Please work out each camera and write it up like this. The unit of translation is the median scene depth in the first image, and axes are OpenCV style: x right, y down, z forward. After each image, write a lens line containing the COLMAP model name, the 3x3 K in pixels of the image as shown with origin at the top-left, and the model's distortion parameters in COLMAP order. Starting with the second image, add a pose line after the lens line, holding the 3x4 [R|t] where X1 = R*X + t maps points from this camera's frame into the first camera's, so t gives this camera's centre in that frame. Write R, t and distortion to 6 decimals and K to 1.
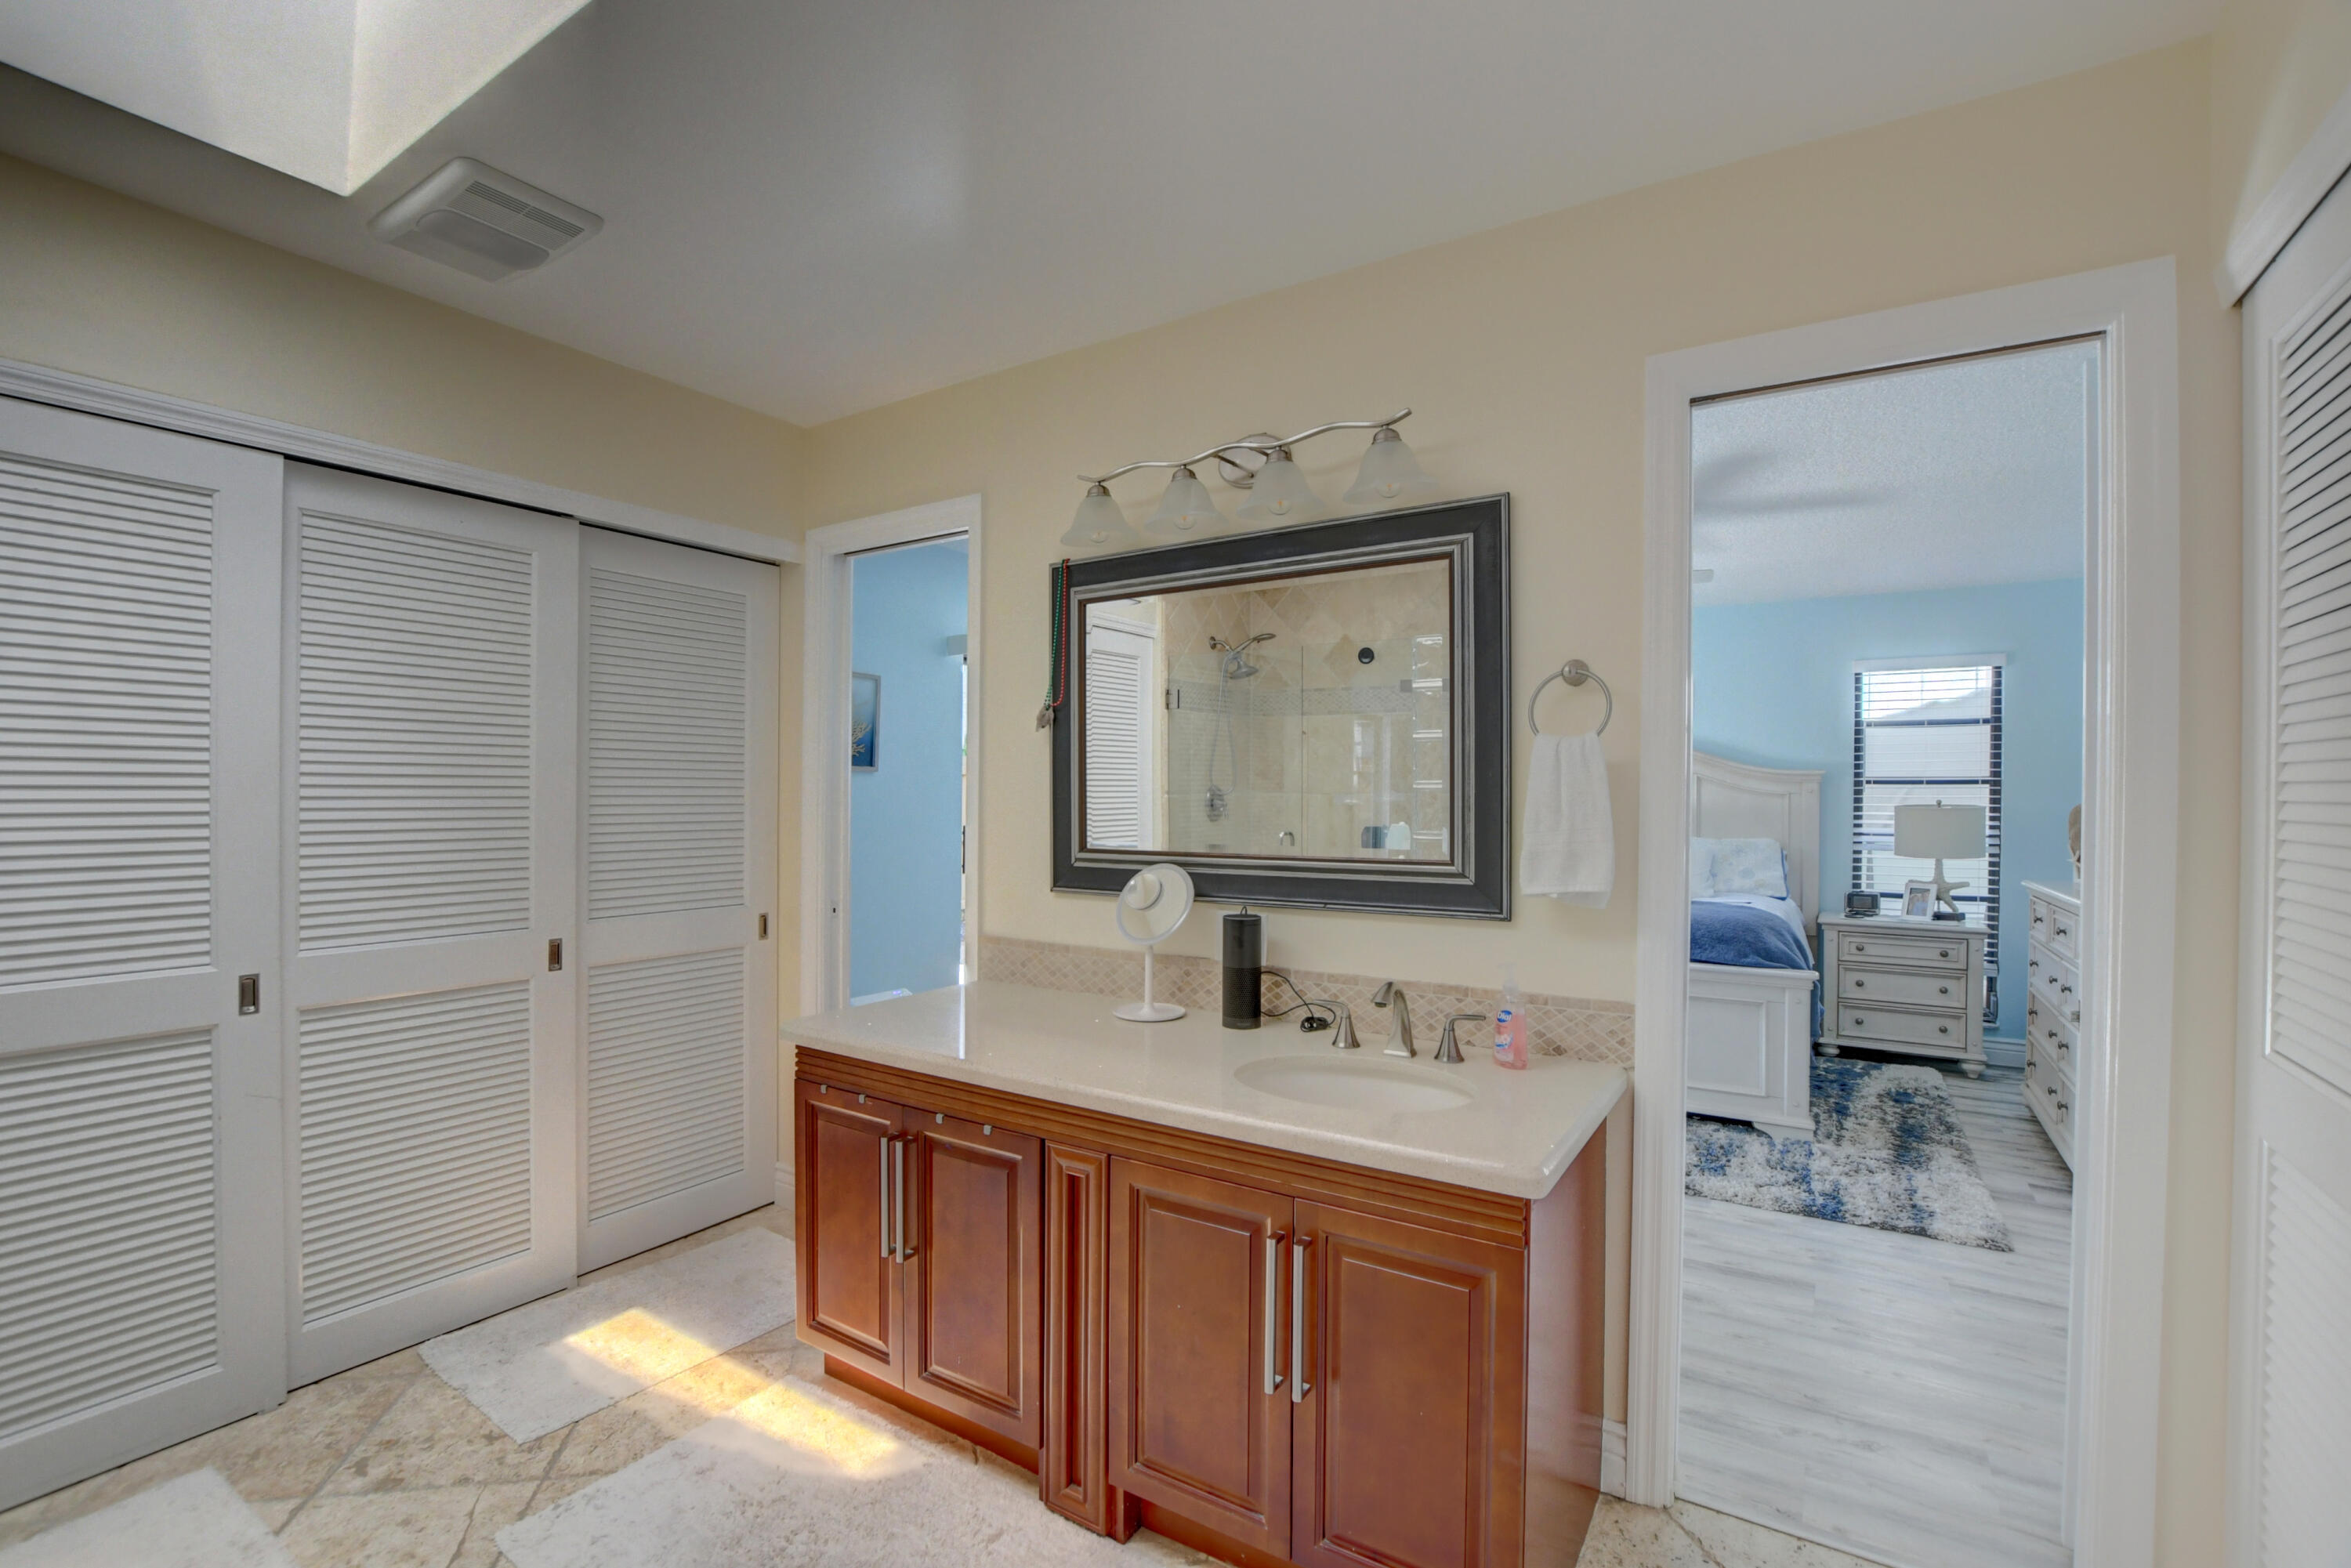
lens RADIAL K [[1043.7, 0, 1153.3], [0, 1043.7, 792.1], [0, 0, 1]] dist [-0.038209, 0.007615]
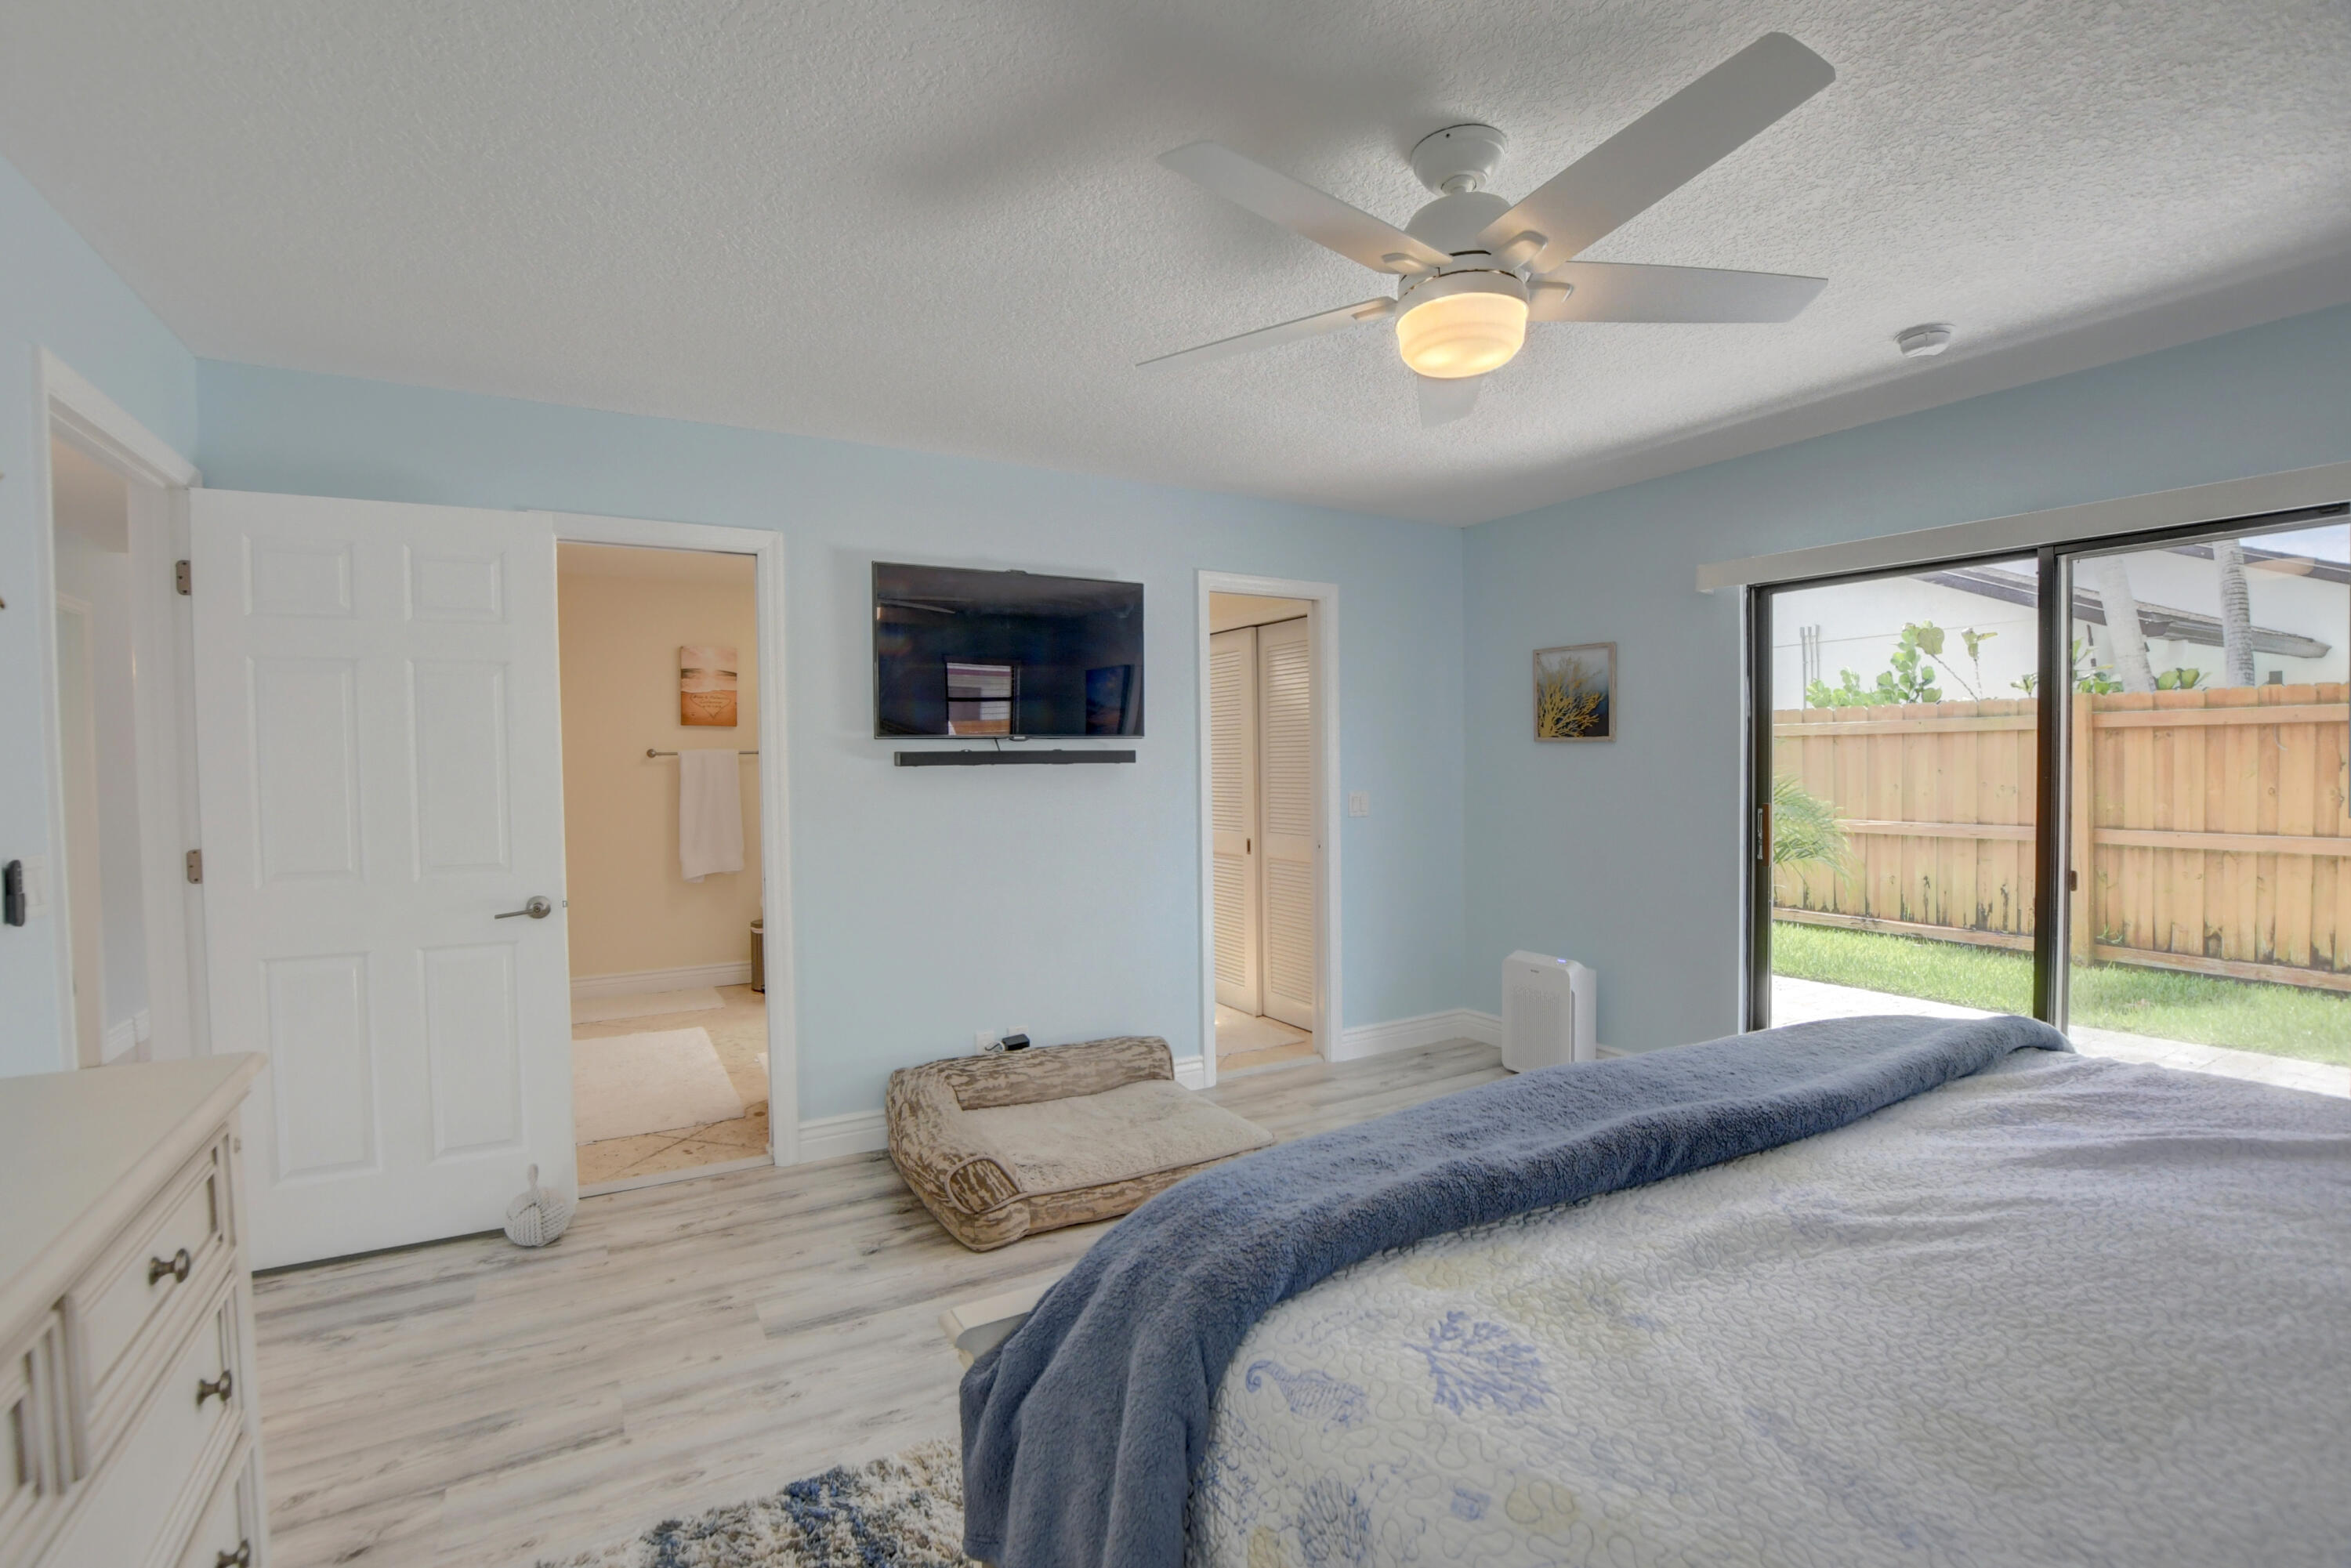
lens RADIAL K [[1043.7, 0, 1153.3], [0, 1043.7, 792.1], [0, 0, 1]] dist [-0.038209, 0.007615]
pose [[-0.452116, 0.022185, -0.891683, 0.963638], [0.008122, 0.999752, 0.020755, 0.002926], [0.891922, 0.002141, -0.452184, 1.281844]]
